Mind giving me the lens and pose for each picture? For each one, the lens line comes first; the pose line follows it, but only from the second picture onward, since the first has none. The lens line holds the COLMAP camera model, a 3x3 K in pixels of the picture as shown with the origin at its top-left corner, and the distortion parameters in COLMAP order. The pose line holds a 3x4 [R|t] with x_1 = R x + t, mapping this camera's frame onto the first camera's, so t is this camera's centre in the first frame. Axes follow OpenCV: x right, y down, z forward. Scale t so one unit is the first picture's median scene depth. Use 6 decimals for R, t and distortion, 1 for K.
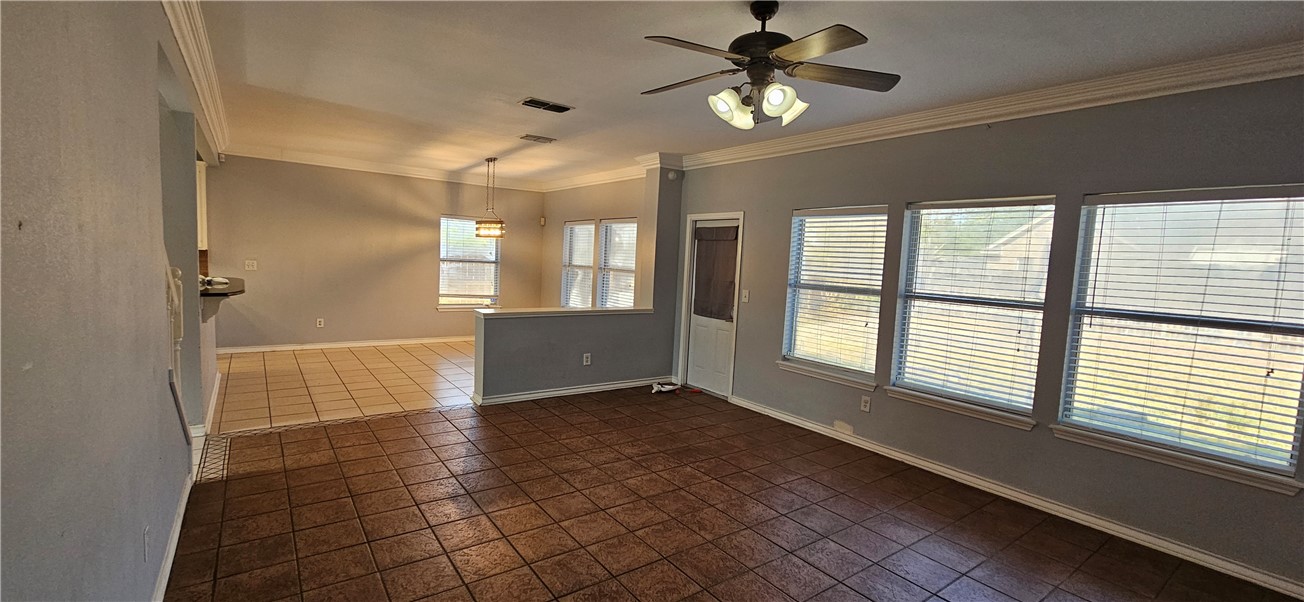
lens RADIAL K [[533.3, 0, 652.1], [0, 533.3, 301.2], [0, 0, 1]] dist [-0.005432, 0.000815]
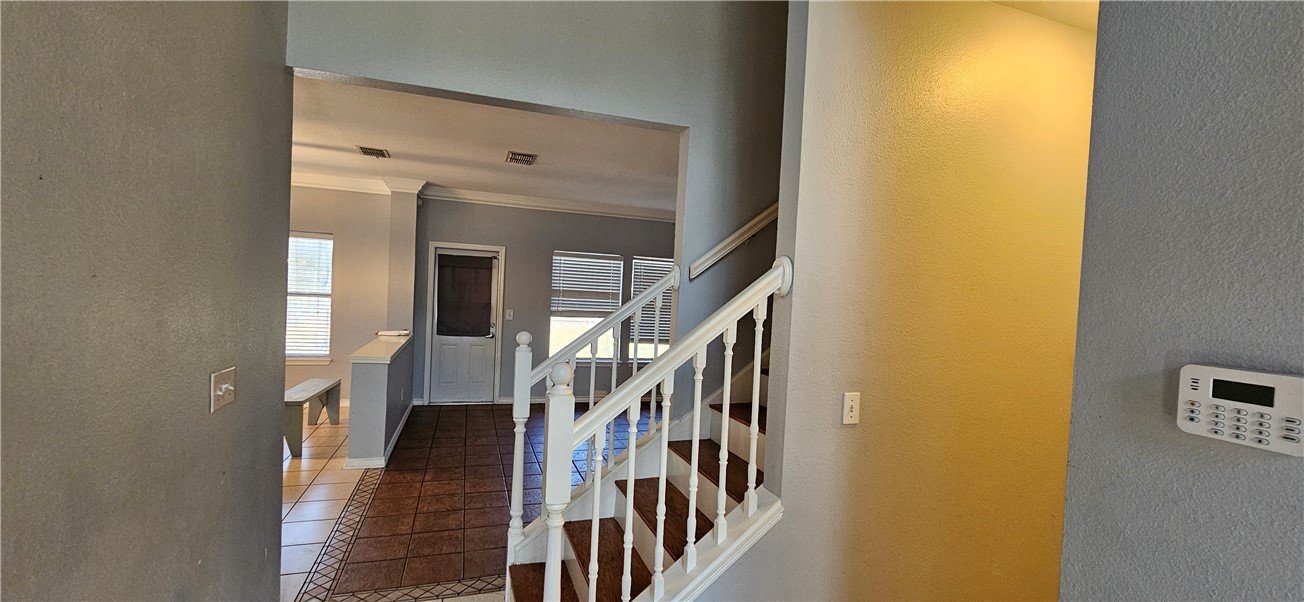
lens RADIAL K [[533.3, 0, 655.2], [0, 533.3, 302.6], [0, 0, 1]] dist [-0.005432, 0.000815]
pose [[0.312240, -0.058280, 0.948214, -0.786063], [0.036639, 0.998113, 0.049282, -0.076170], [-0.949296, 0.019354, 0.313786, 0.249280]]
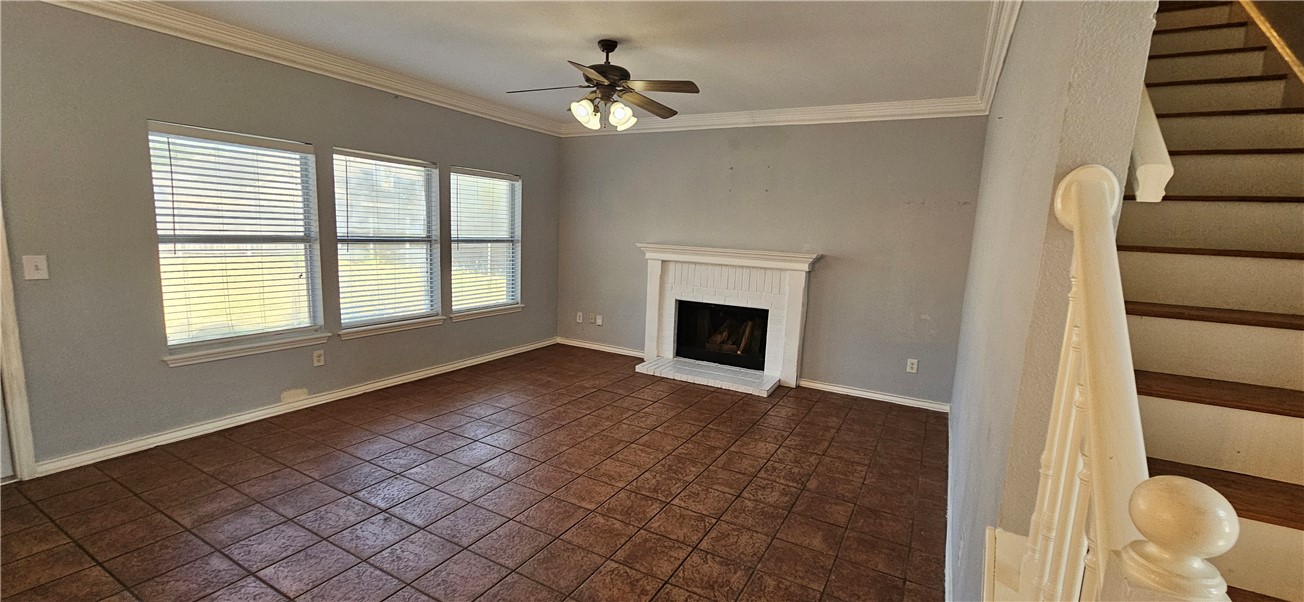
lens RADIAL K [[533.3, 0, 650.5], [0, 533.3, 298.7], [0, 0, 1]] dist [-0.005432, 0.000815]
pose [[-0.402323, -0.186471, 0.896306, -0.466013], [0.009388, 0.978145, 0.207711, -0.071143], [-0.915450, 0.091982, -0.391780, 0.576508]]
